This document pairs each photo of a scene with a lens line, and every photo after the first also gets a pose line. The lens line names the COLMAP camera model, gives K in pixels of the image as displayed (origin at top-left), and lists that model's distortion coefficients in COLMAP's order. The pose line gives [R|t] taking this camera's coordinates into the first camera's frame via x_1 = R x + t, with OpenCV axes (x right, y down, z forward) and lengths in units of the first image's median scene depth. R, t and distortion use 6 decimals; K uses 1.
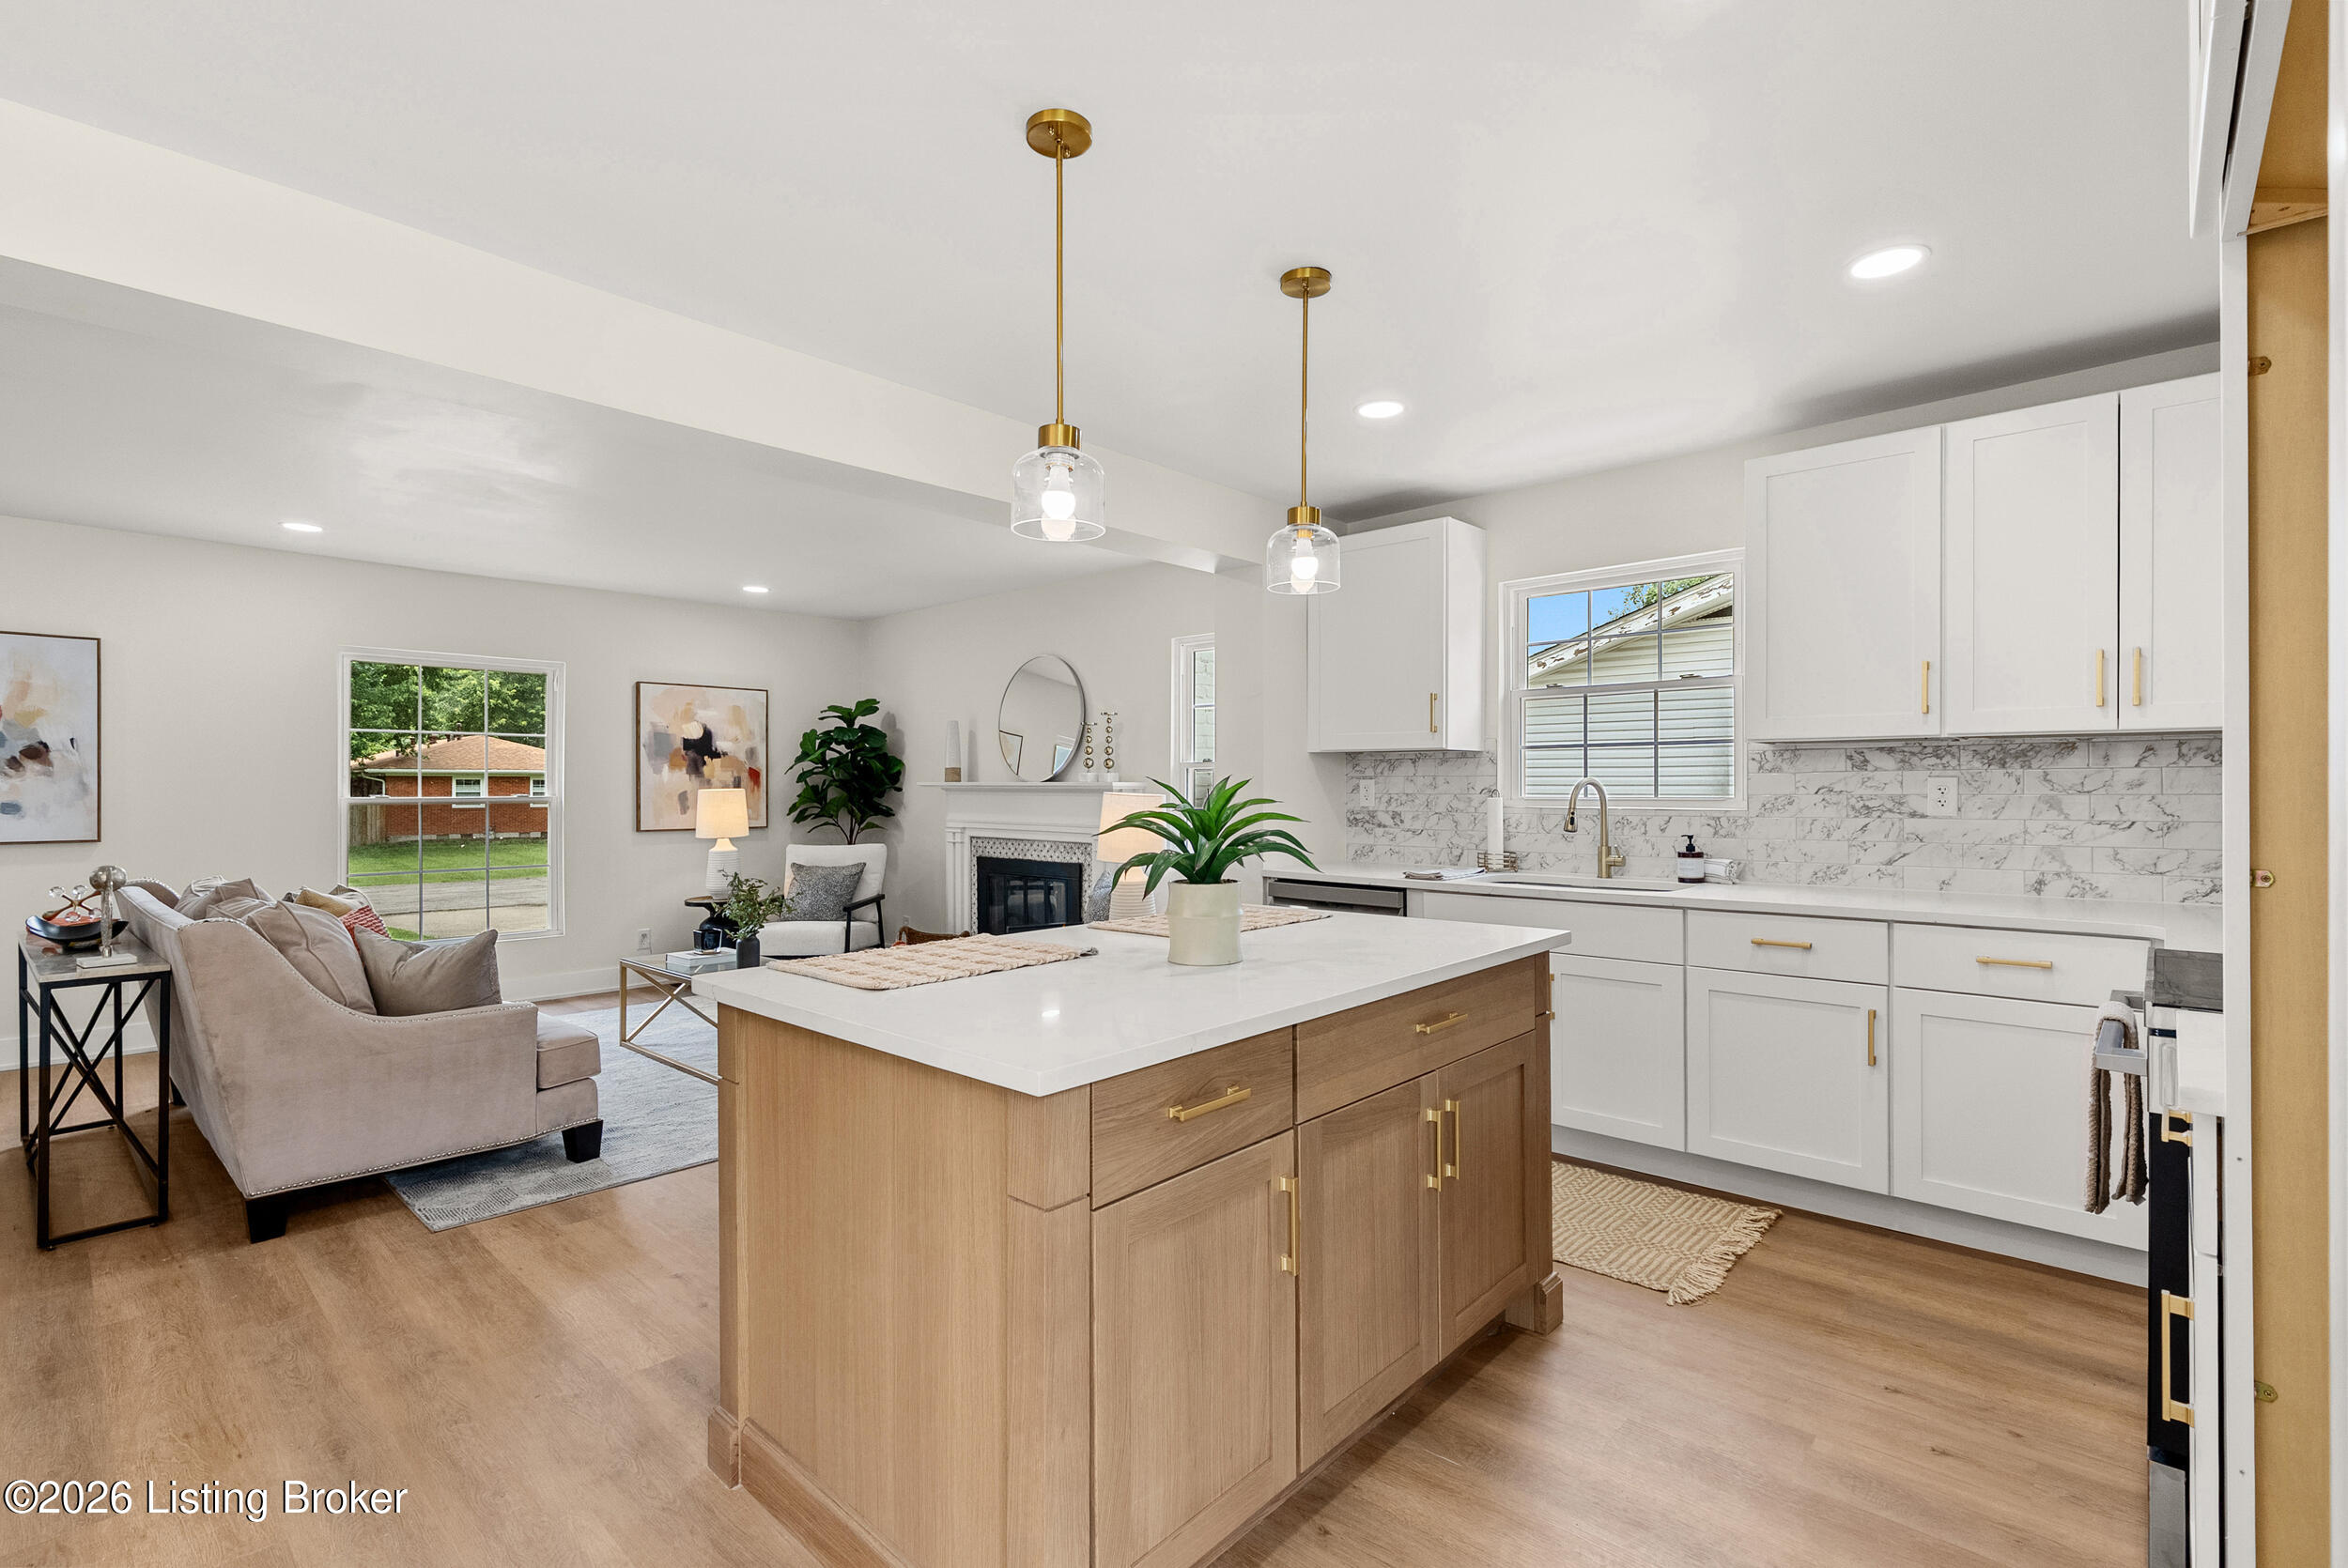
lens RADIAL K [[1066.5, 0, 1192.9], [0, 1066.5, 785.4], [0, 0, 1]] dist [-0.009915, 0.004303]
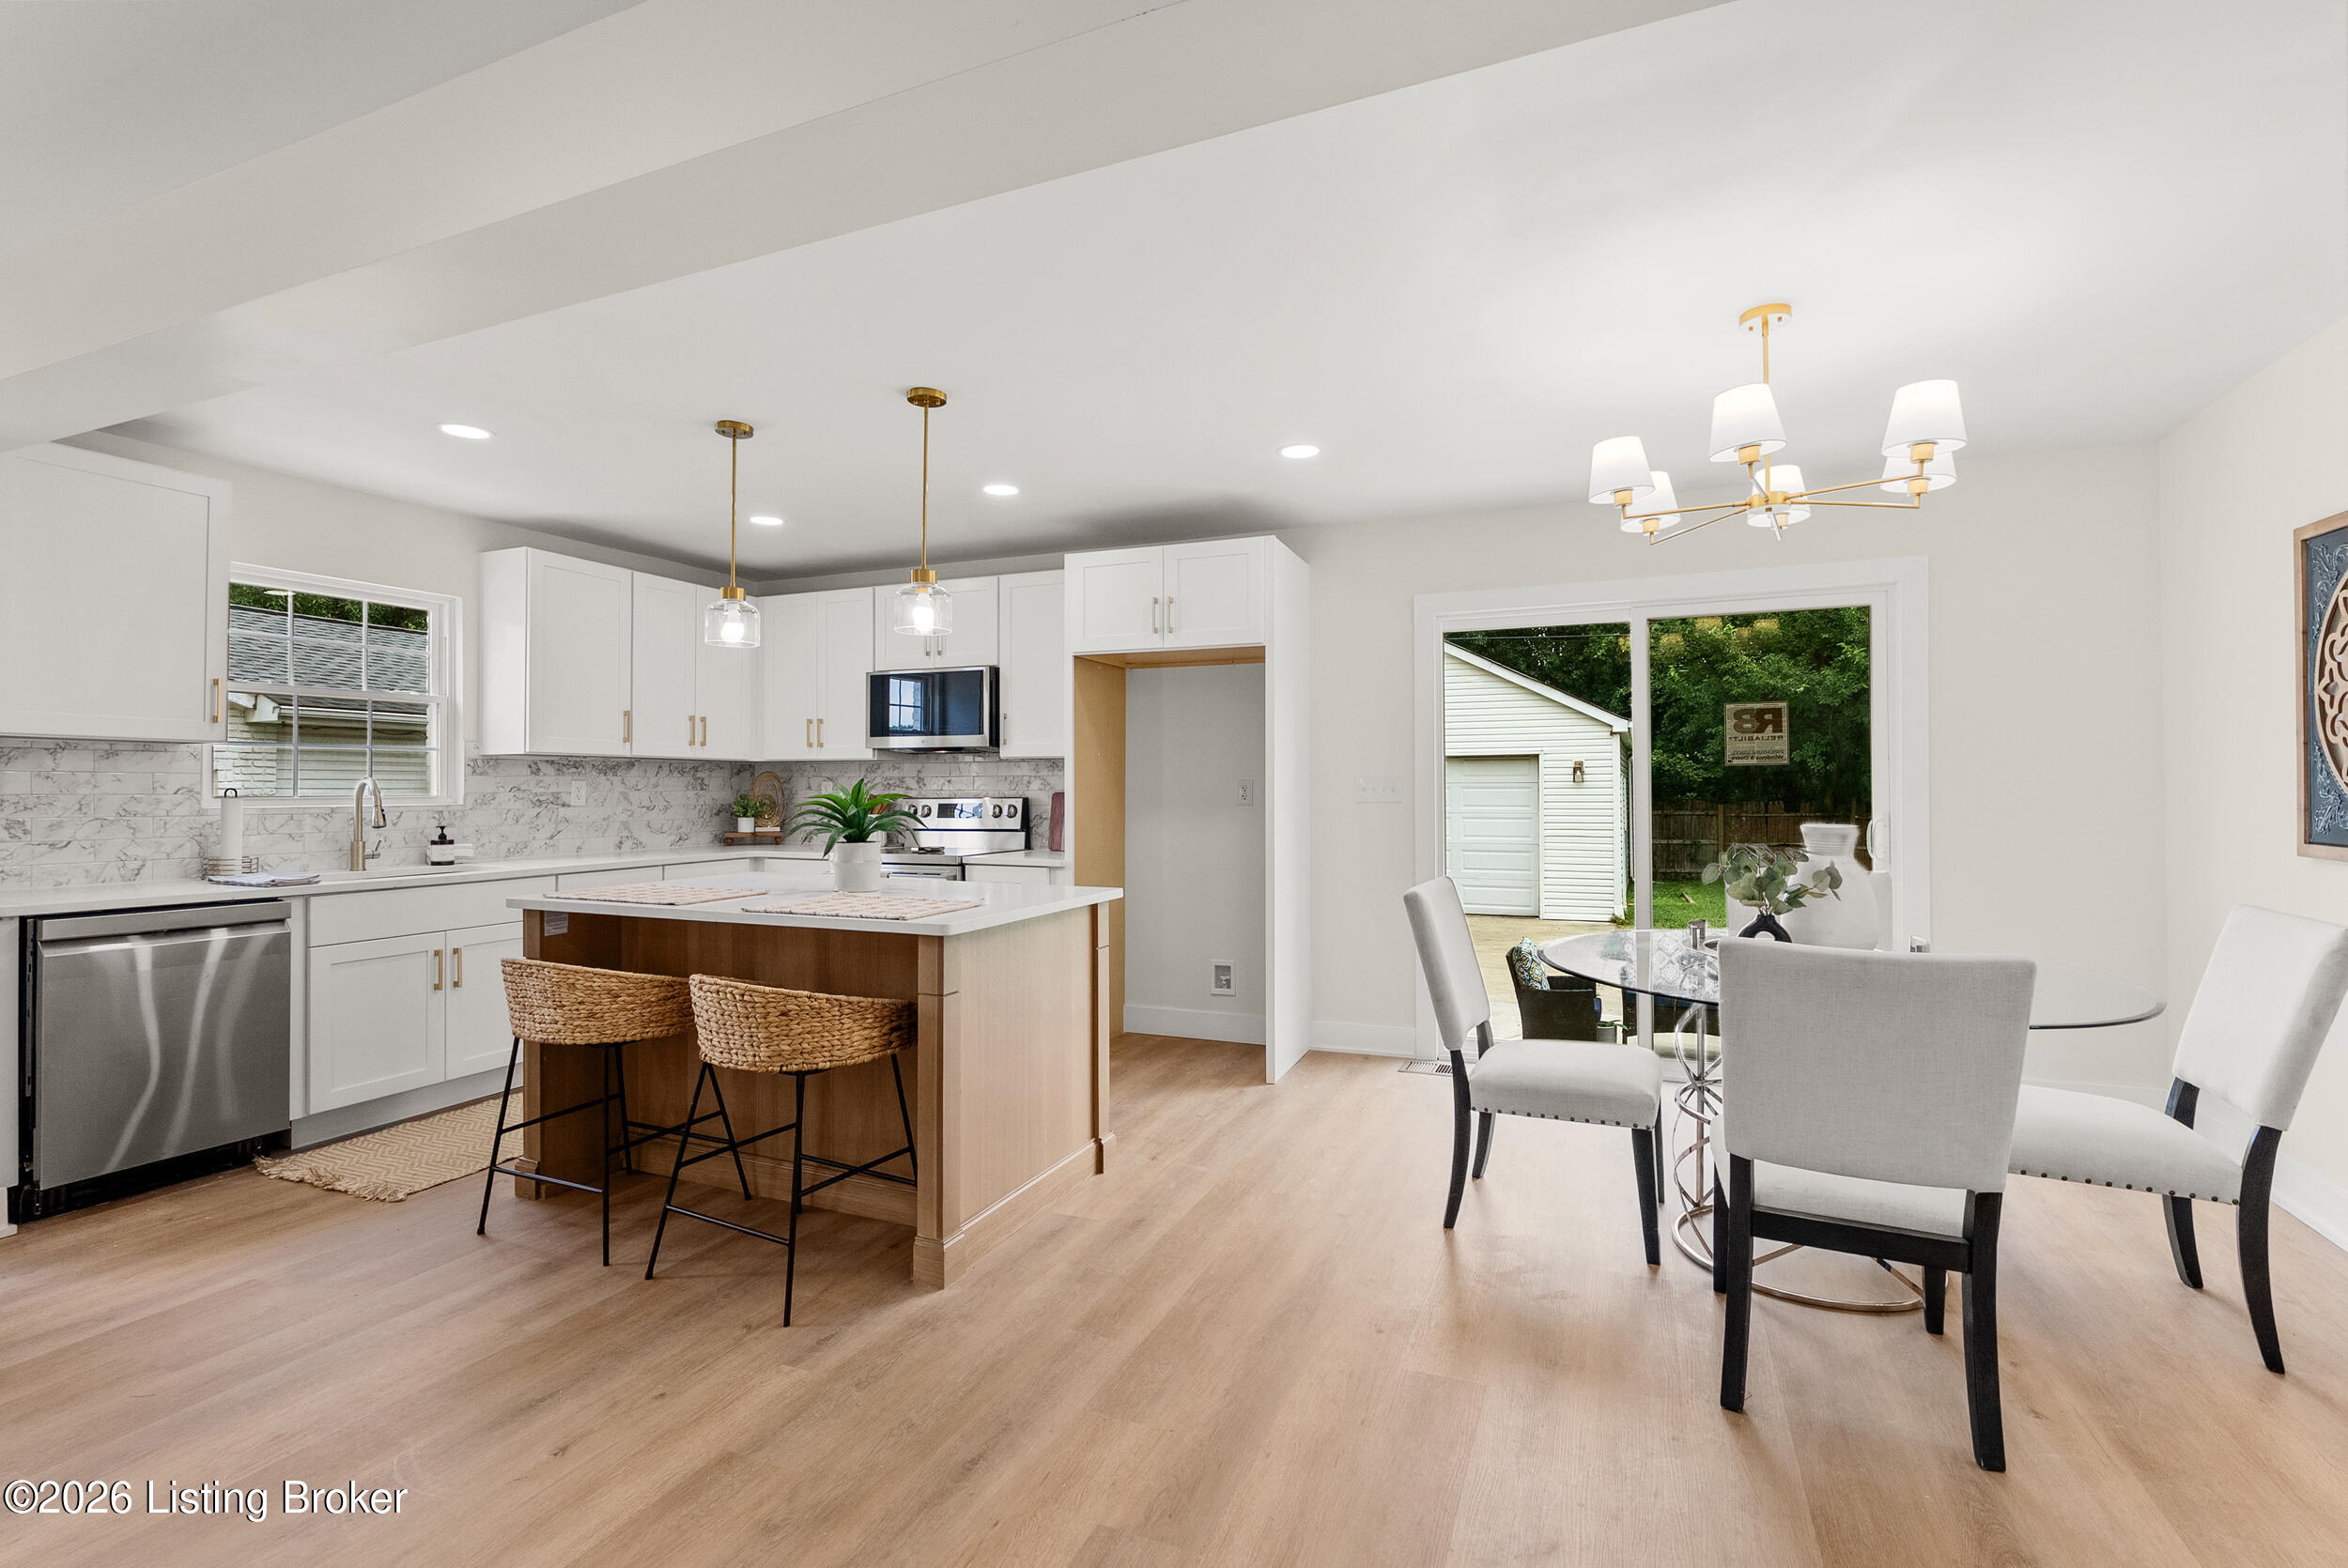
lens RADIAL K [[1066.5, 0, 1183.9], [0, 1066.5, 781.7], [0, 0, 1]] dist [-0.009915, 0.004303]
pose [[-0.337345, 0.008685, 0.941341, -0.755691], [0.001118, 0.999960, -0.008825, 0.006145], [-0.941380, -0.001924, -0.337342, 0.484231]]
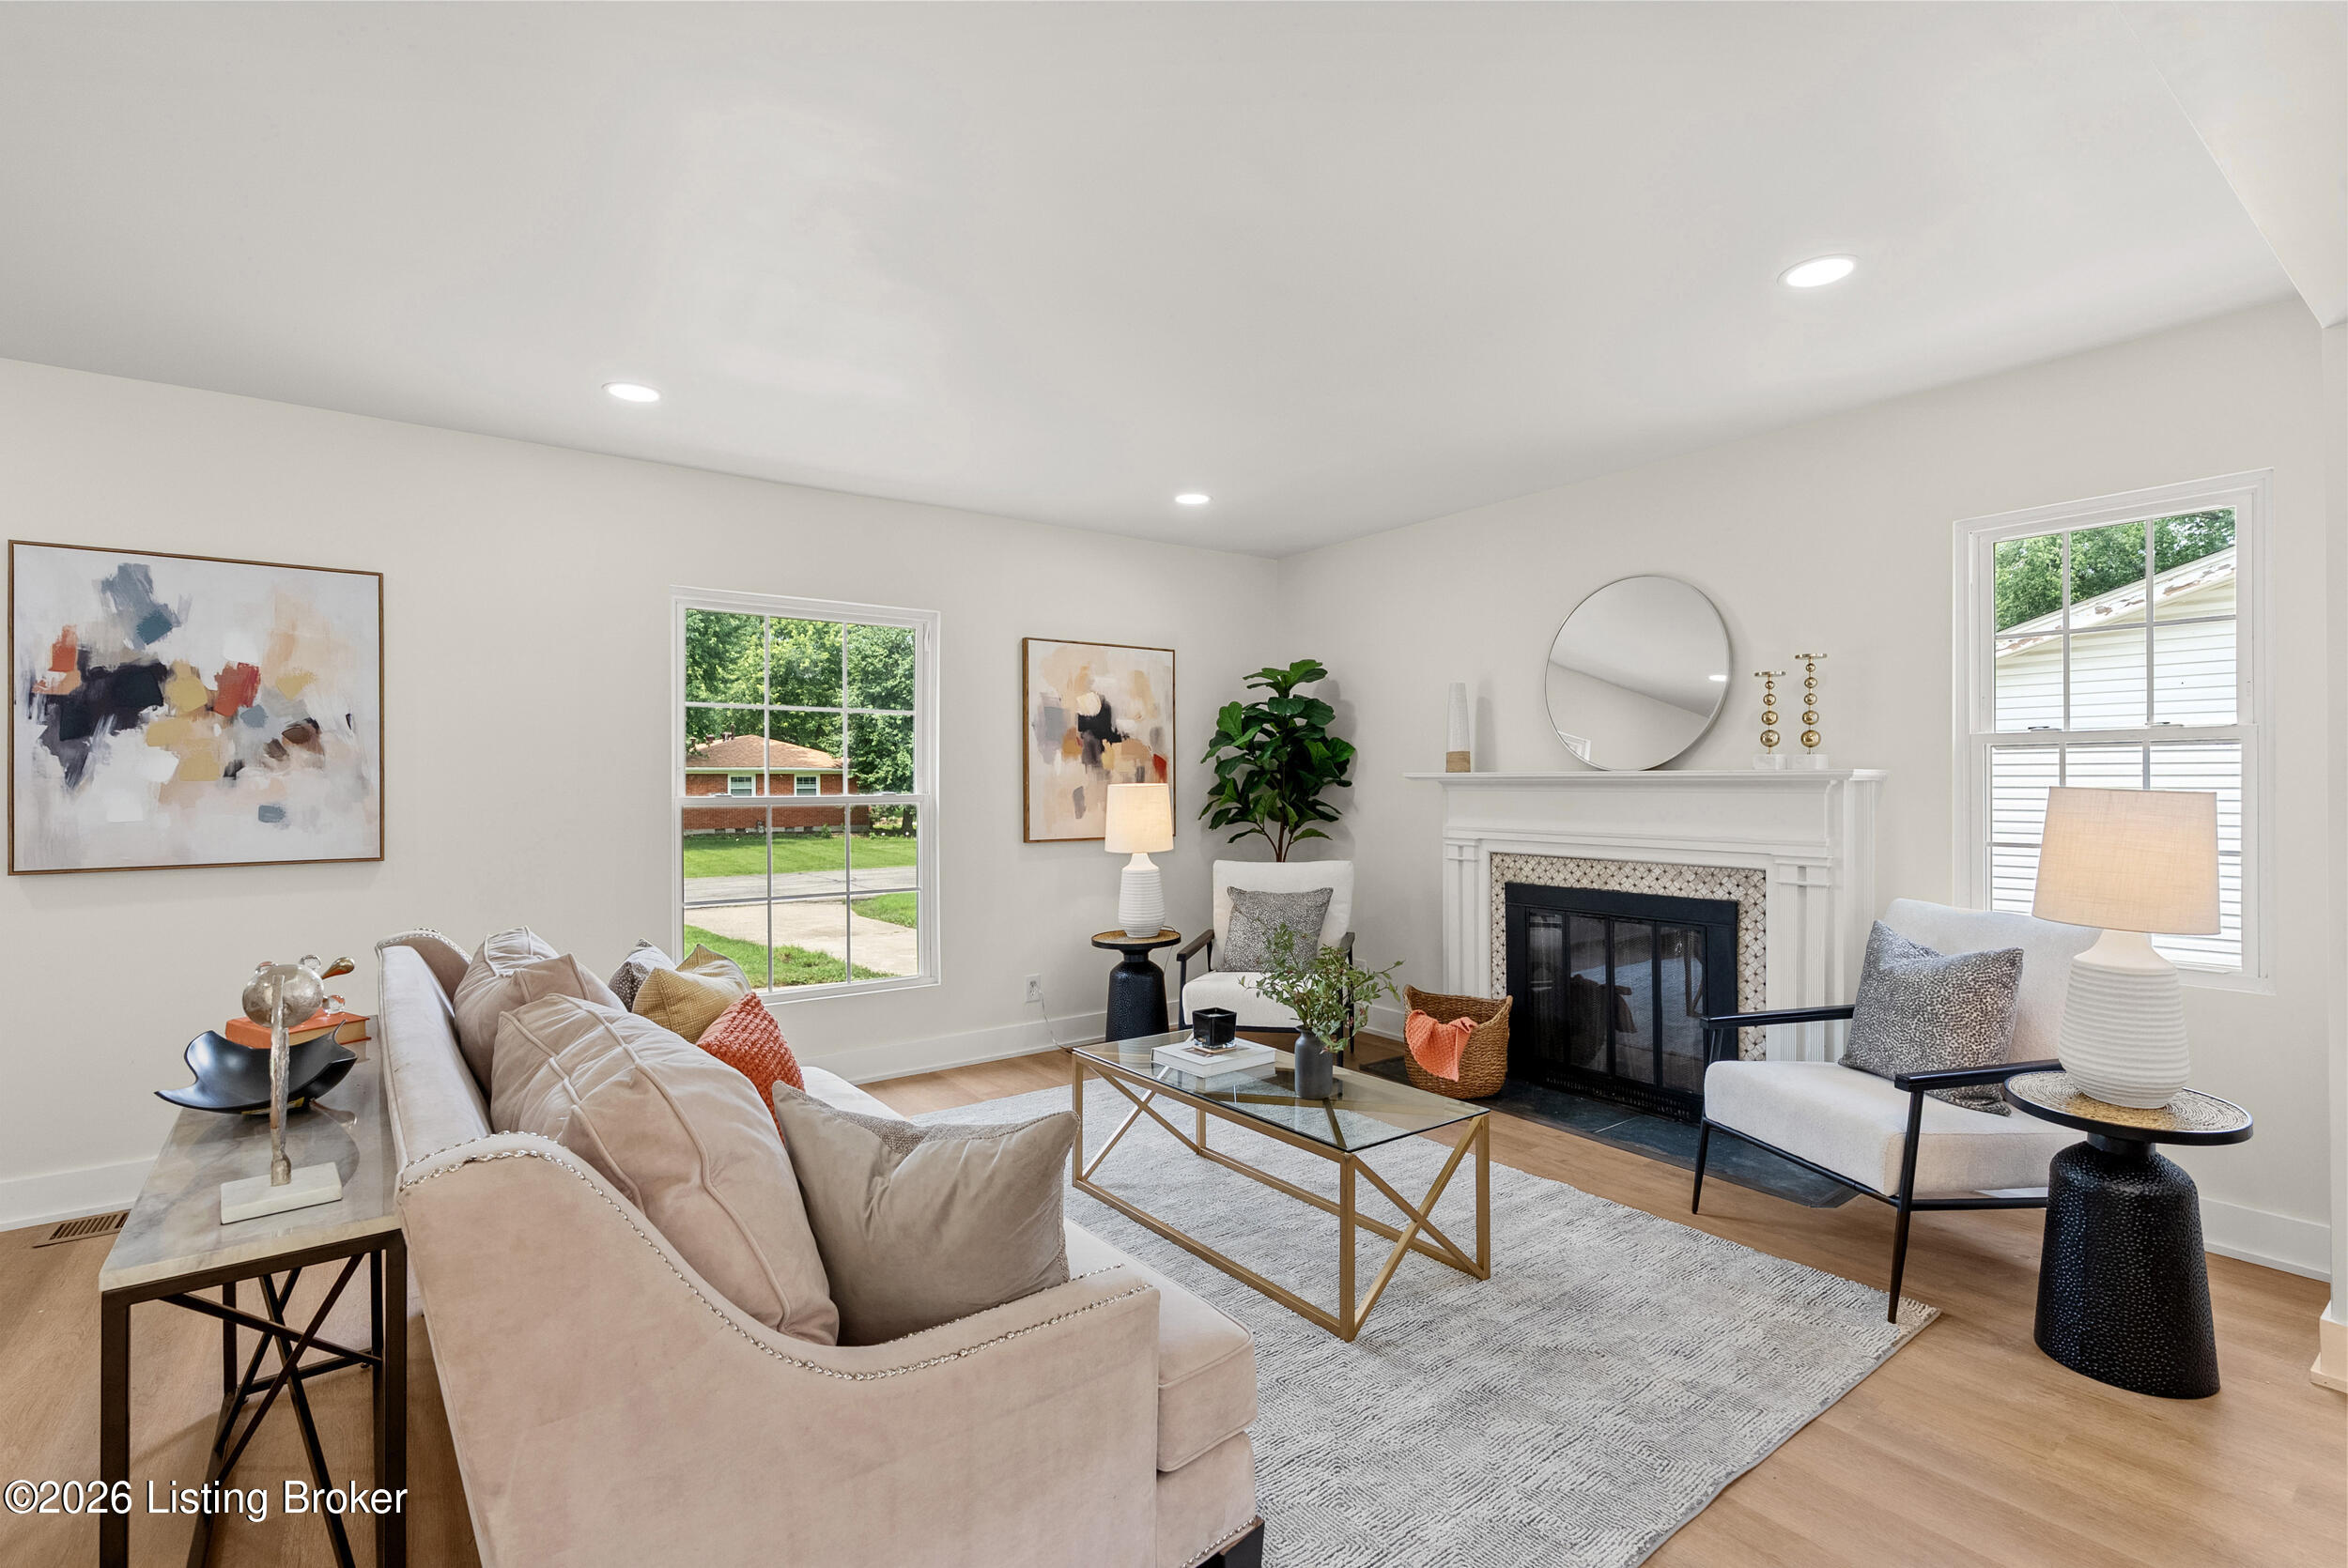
lens RADIAL K [[1066.5, 0, 1189.7], [0, 1066.5, 779.2], [0, 0, 1]] dist [-0.009915, 0.004303]
pose [[0.981322, -0.004550, -0.192320, -0.375111], [0.004218, 0.999989, -0.002137, 0.002782], [0.192327, 0.001286, 0.981330, 0.418515]]
